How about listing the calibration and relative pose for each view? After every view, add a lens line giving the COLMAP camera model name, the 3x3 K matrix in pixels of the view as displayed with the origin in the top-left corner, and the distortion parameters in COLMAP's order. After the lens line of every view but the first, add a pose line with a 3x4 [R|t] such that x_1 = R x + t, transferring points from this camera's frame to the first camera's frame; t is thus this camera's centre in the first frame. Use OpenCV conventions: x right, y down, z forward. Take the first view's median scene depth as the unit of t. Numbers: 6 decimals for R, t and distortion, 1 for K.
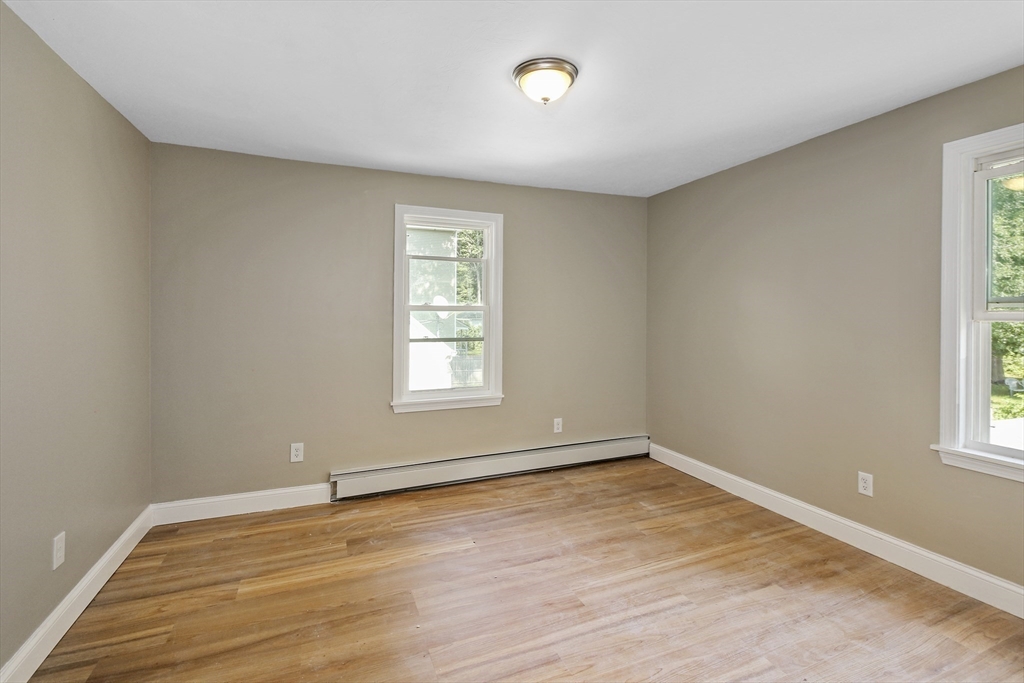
lens RADIAL K [[471.6, 0, 523.6], [0, 471.6, 315.1], [0, 0, 1]] dist [0.016505, -0.008269]
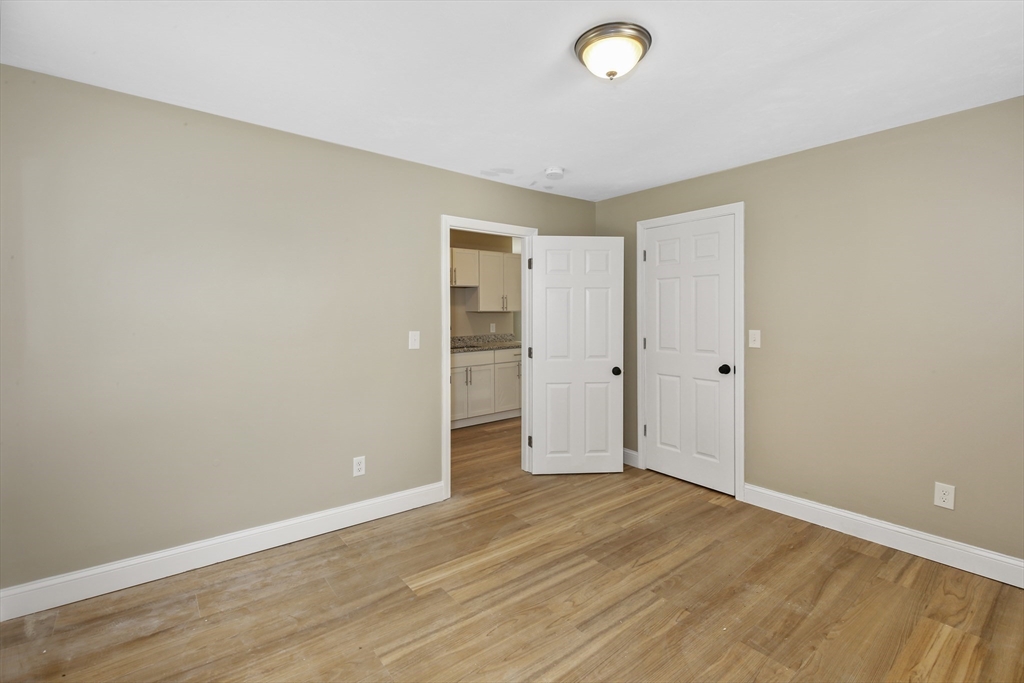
lens RADIAL K [[471.6, 0, 523.6], [0, 471.6, 315.1], [0, 0, 1]] dist [0.016505, -0.008269]
pose [[-0.958388, 0.006523, -0.285396, 0.369823], [0.000488, 0.999775, 0.021212, -0.015198], [0.285470, 0.020190, -0.958175, 1.469863]]
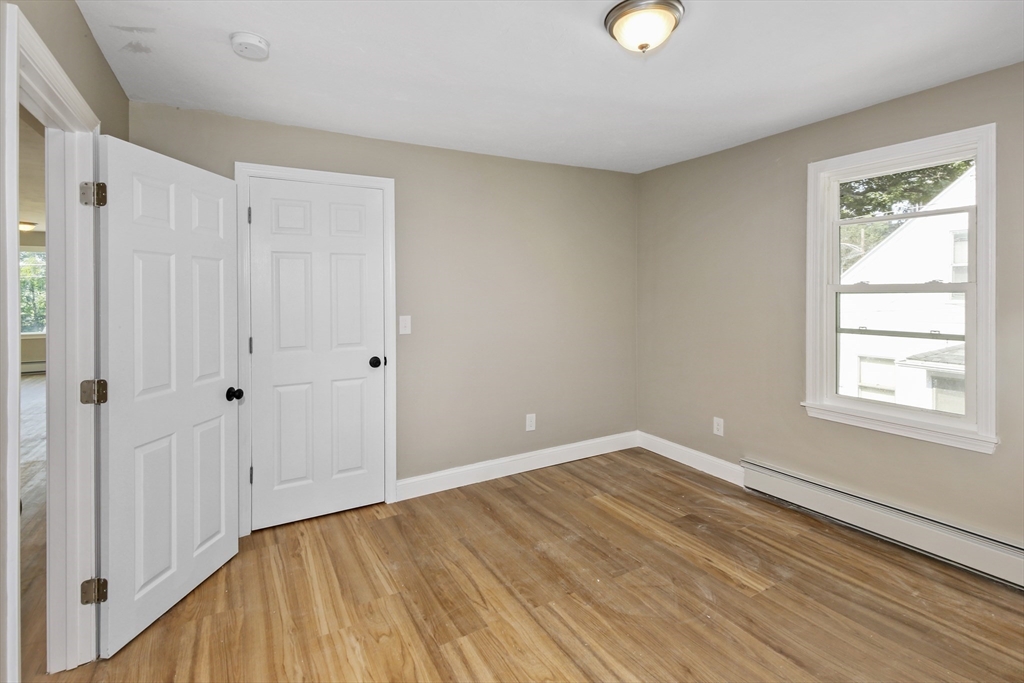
lens RADIAL K [[490.1, 0, 523.8], [0, 490.1, 294.8], [0, 0, 1]] dist [0.004961, -0.001068]
pose [[0.145054, 0.003212, -0.989419, 0.709776], [-0.003245, 0.999991, 0.002771, -0.007315], [0.989418, 0.002809, 0.145063, 0.536464]]
